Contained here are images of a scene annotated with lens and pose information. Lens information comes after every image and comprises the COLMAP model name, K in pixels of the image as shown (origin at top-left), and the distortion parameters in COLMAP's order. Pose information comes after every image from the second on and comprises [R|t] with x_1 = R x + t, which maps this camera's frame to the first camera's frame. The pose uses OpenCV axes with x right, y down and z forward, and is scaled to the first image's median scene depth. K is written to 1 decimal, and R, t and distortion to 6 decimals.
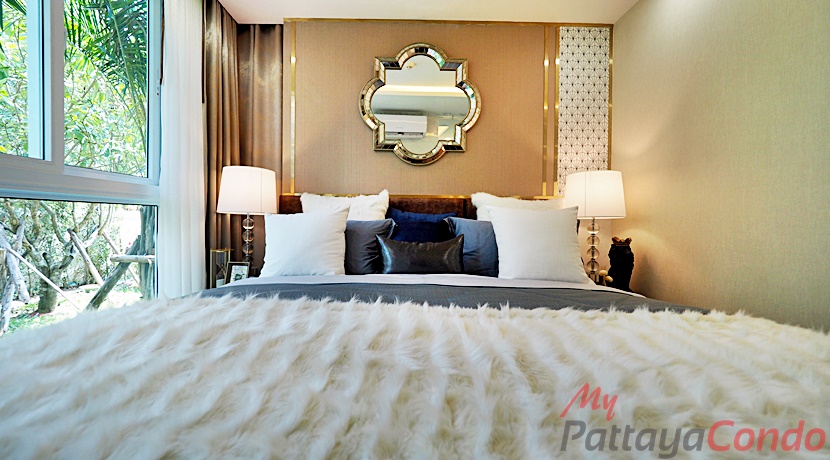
lens RADIAL K [[342.6, 0, 413.6], [0, 342.6, 216.5], [0, 0, 1]] dist [-0.001551, -0.000034]
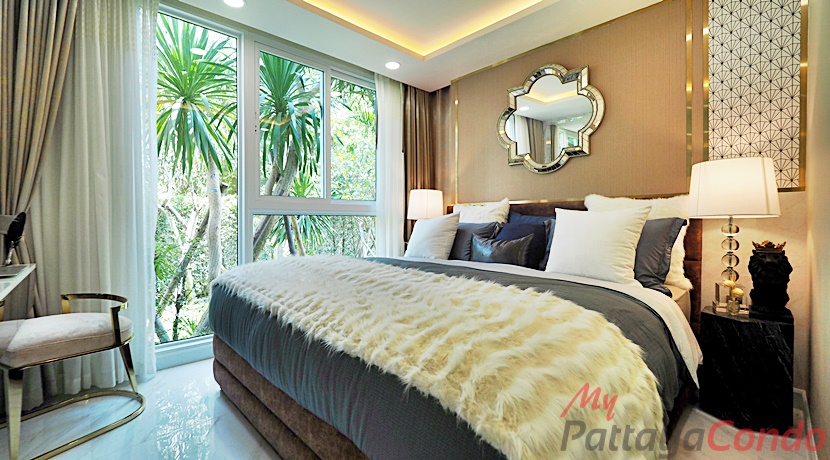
lens RADIAL K [[342.6, 0, 413.6], [0, 342.6, 216.5], [0, 0, 1]] dist [-0.001551, -0.000034]
pose [[0.692577, -0.022142, -0.721004, 0.586726], [0.024888, 0.999667, -0.006793, -0.010261], [0.720914, -0.013239, 0.692898, -0.117690]]
